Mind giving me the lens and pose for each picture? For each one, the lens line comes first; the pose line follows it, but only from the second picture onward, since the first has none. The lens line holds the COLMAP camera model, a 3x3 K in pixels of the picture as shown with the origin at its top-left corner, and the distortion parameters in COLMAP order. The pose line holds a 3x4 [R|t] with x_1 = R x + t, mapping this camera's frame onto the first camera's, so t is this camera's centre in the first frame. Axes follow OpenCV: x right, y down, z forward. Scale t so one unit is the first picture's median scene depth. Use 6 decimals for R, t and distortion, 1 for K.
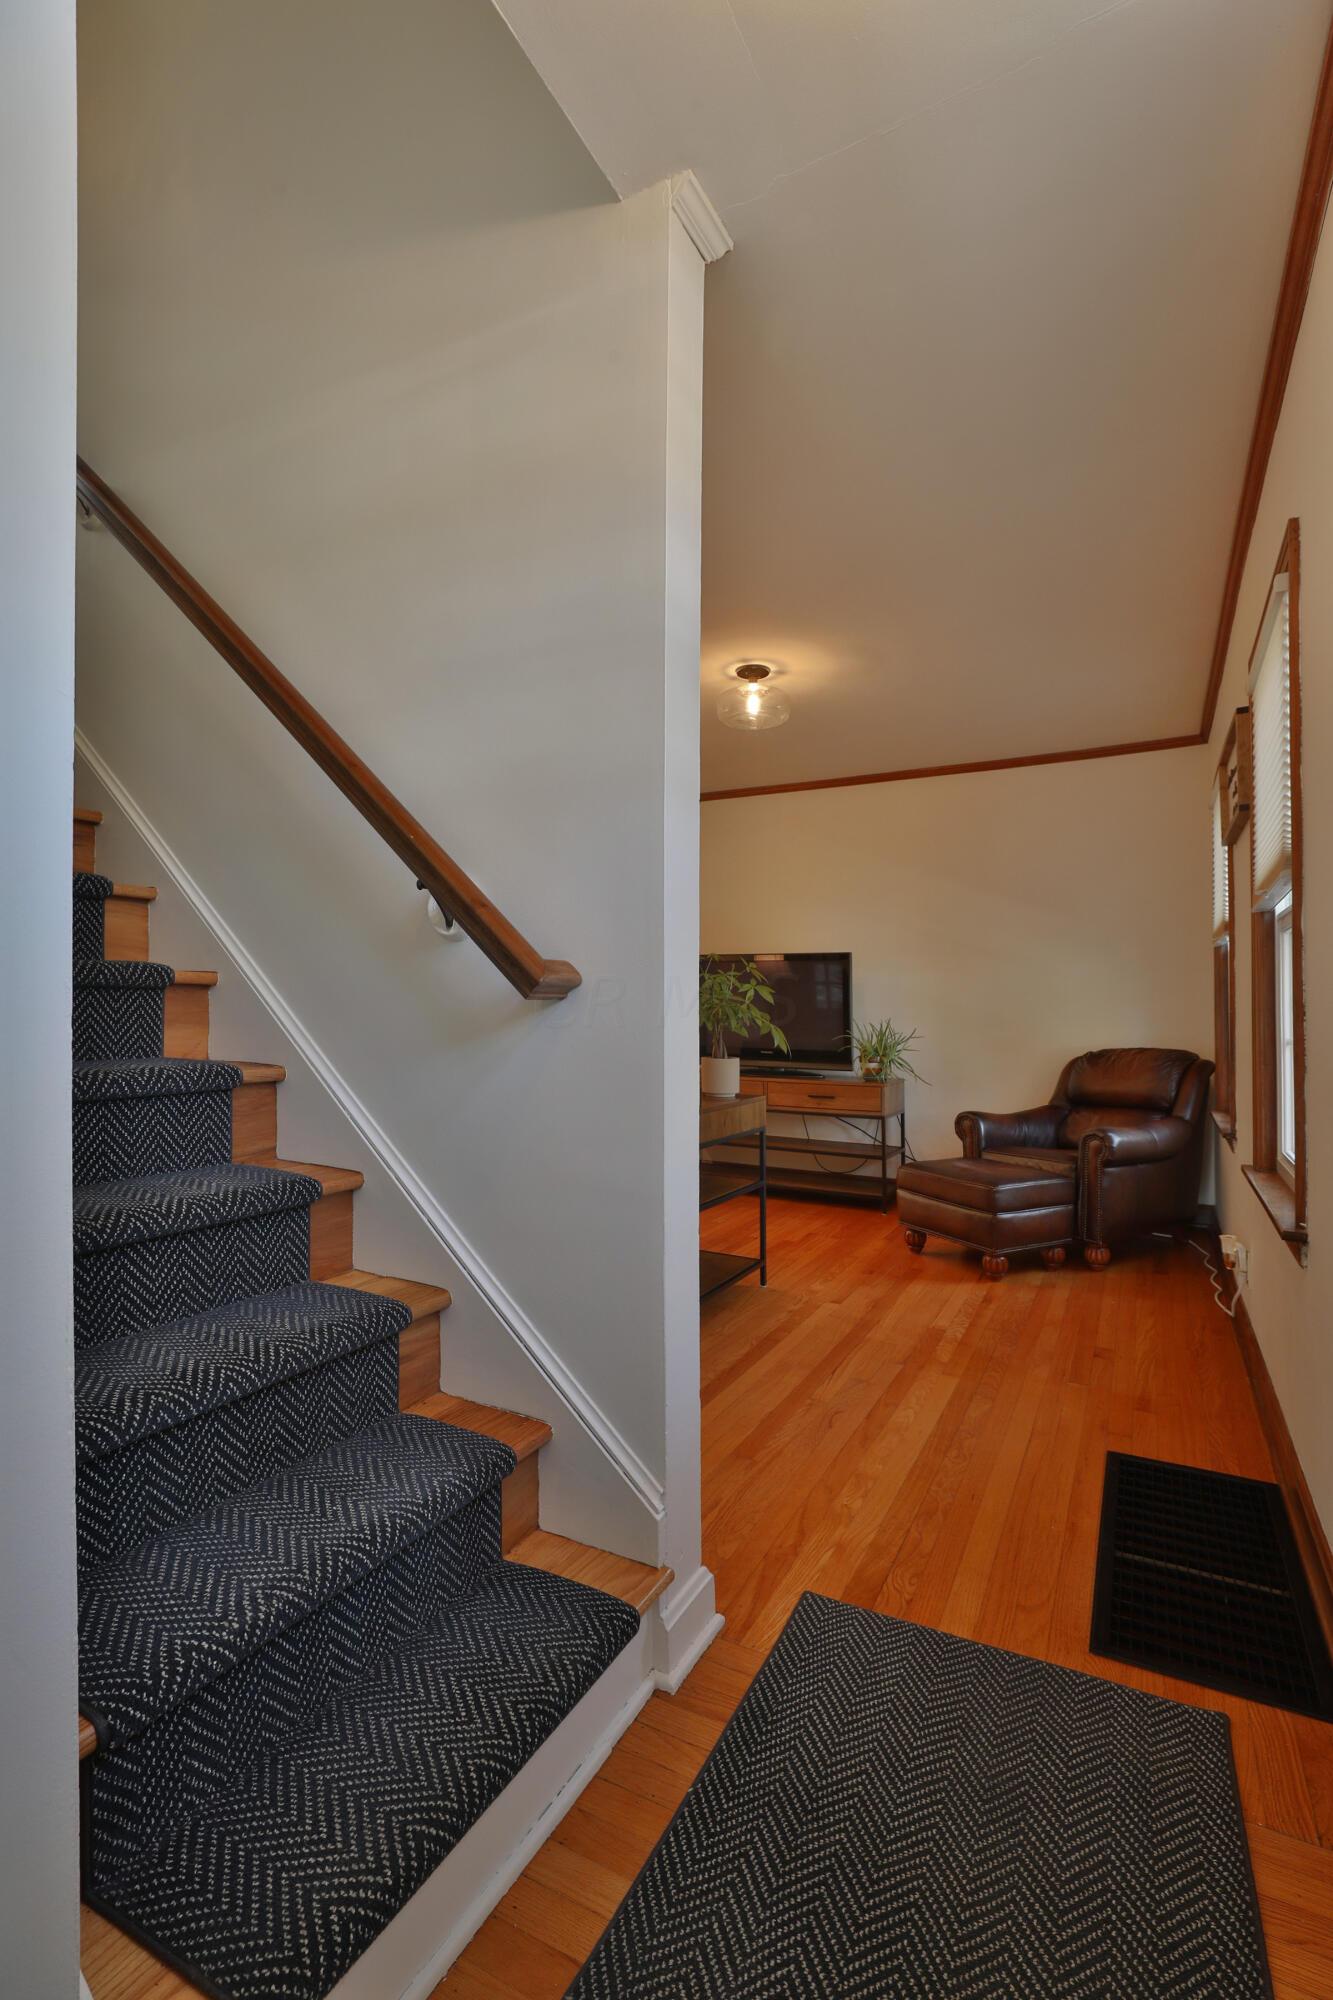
lens RADIAL K [[906.8, 0, 660.8], [0, 906.8, 993.7], [0, 0, 1]] dist [-0.004275, 0.000300]
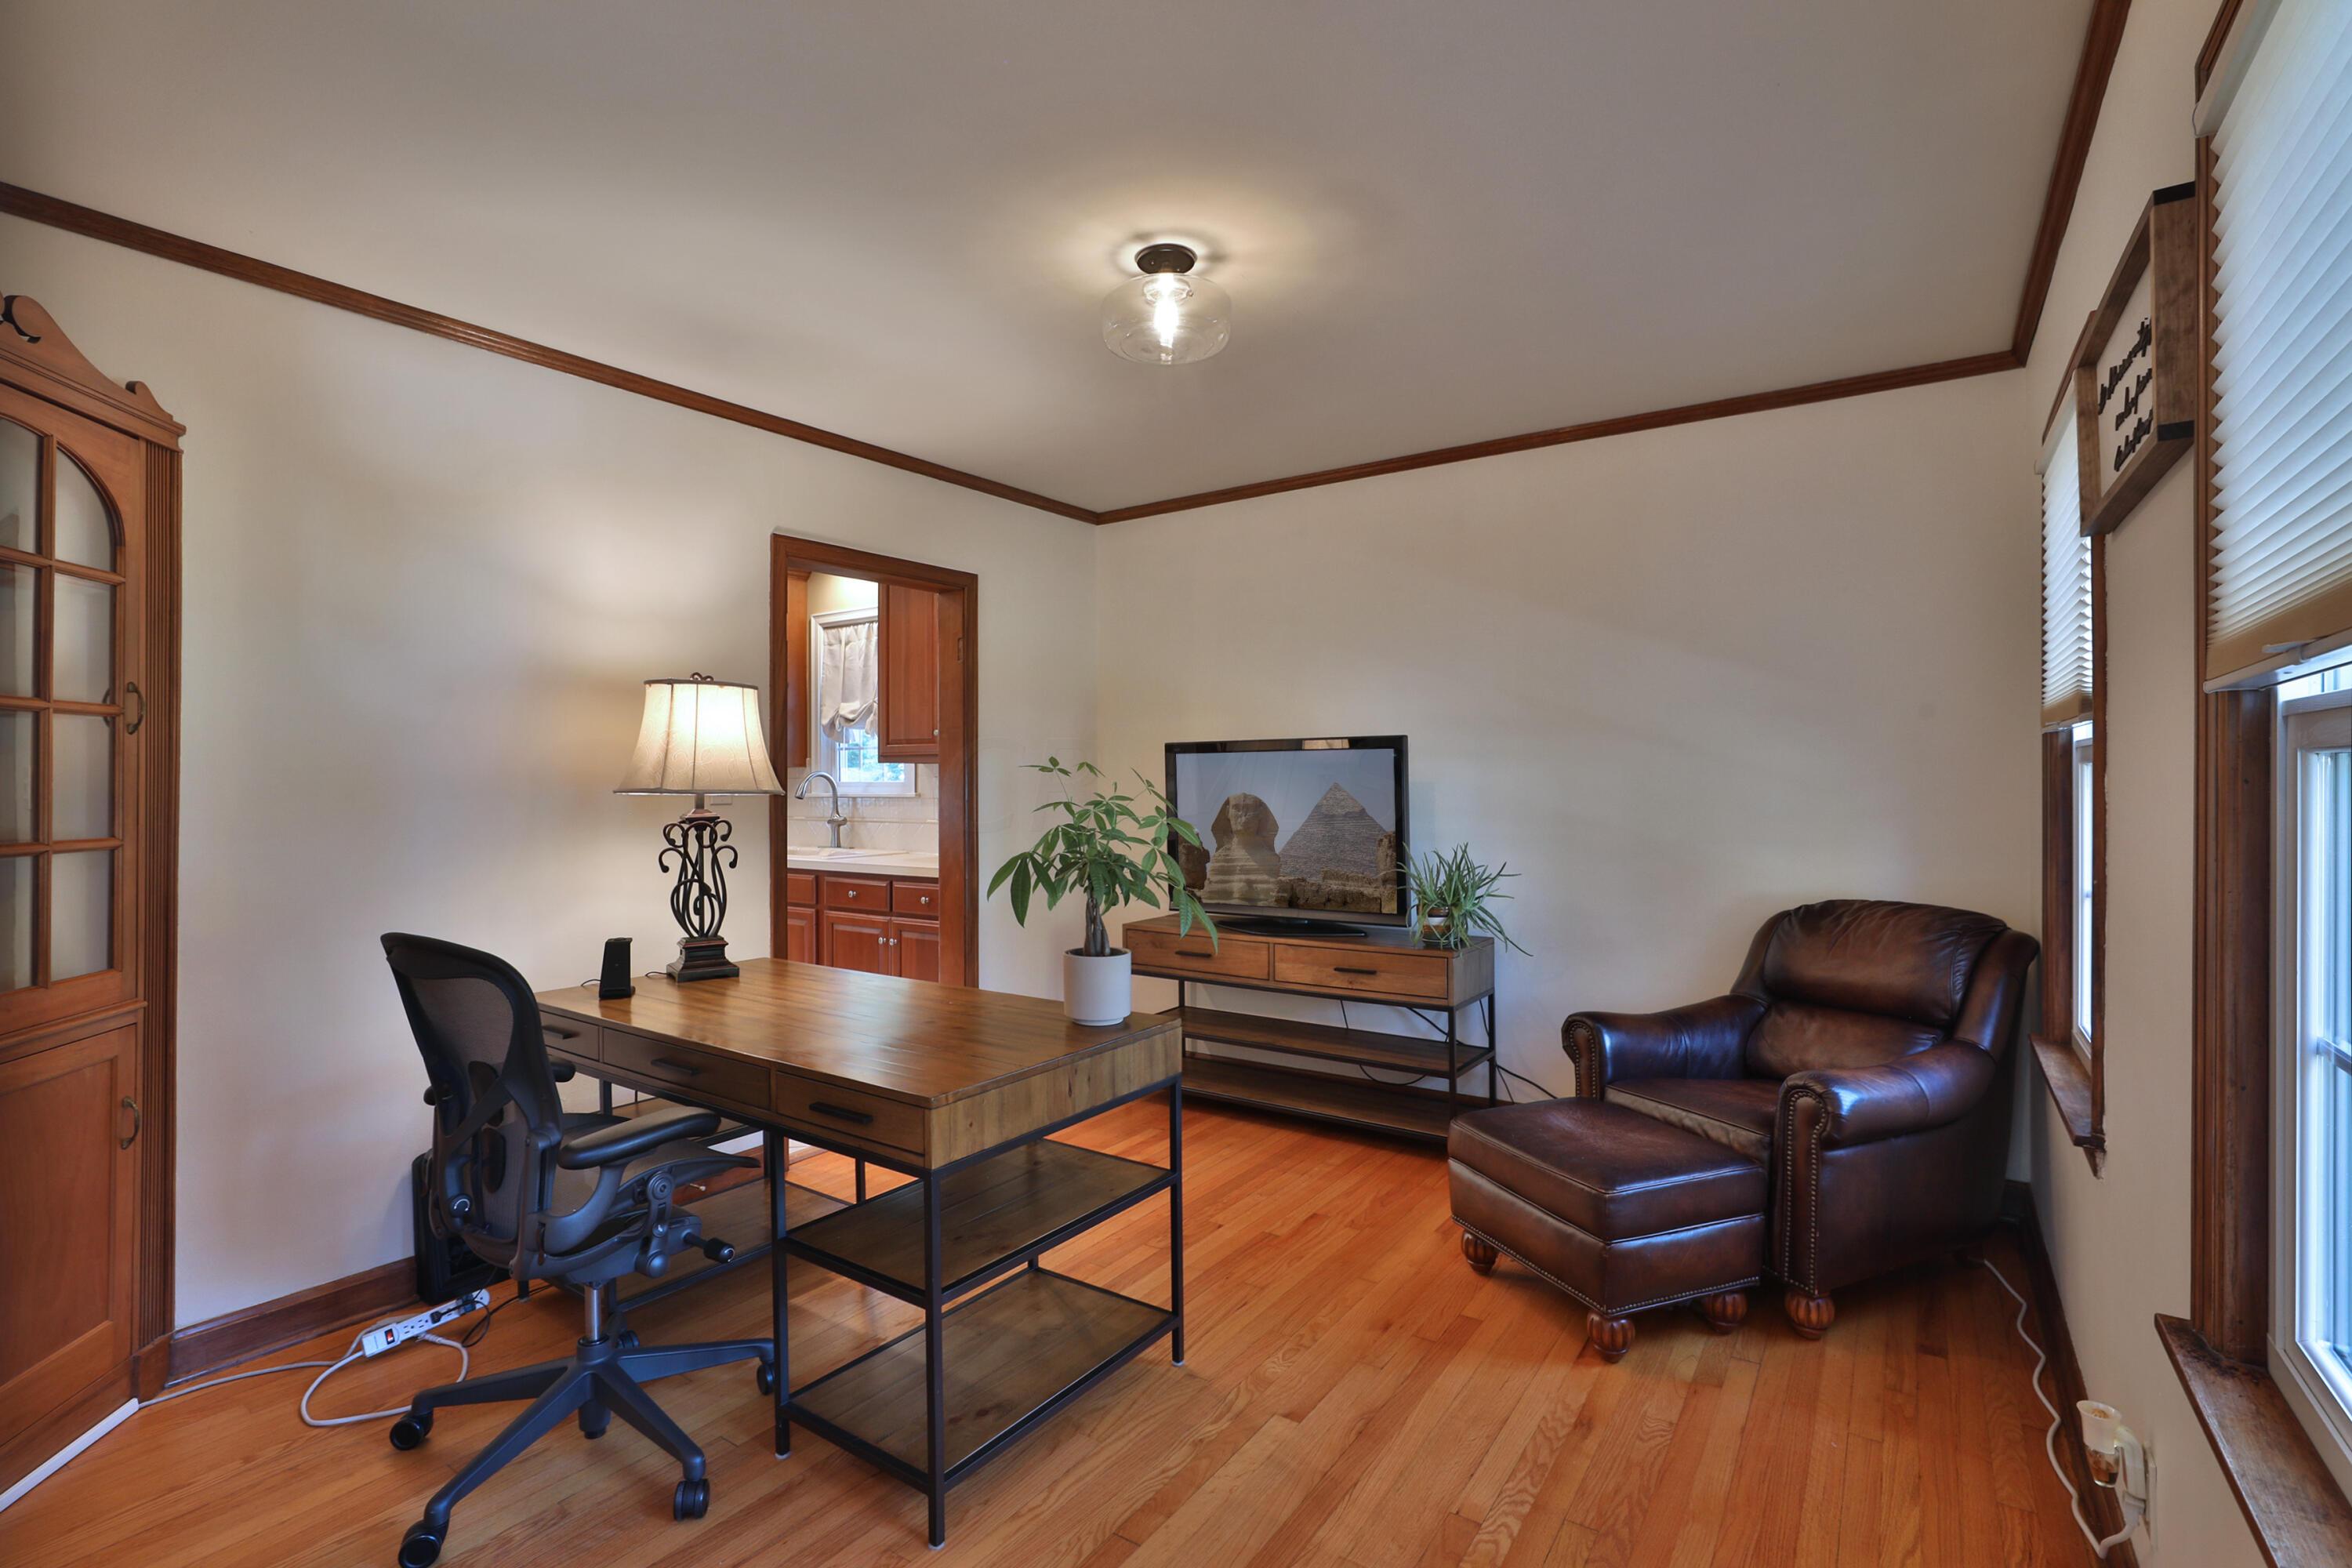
lens RADIAL K [[1066.4, 0, 1182.7], [0, 1066.4, 792.3], [0, 0, 1]] dist [-0.004275, 0.000300]
pose [[0.994492, -0.013091, -0.103988, 0.177727], [0.016920, 0.999208, 0.036025, -0.049722], [0.103434, -0.037586, 0.993926, 0.336385]]
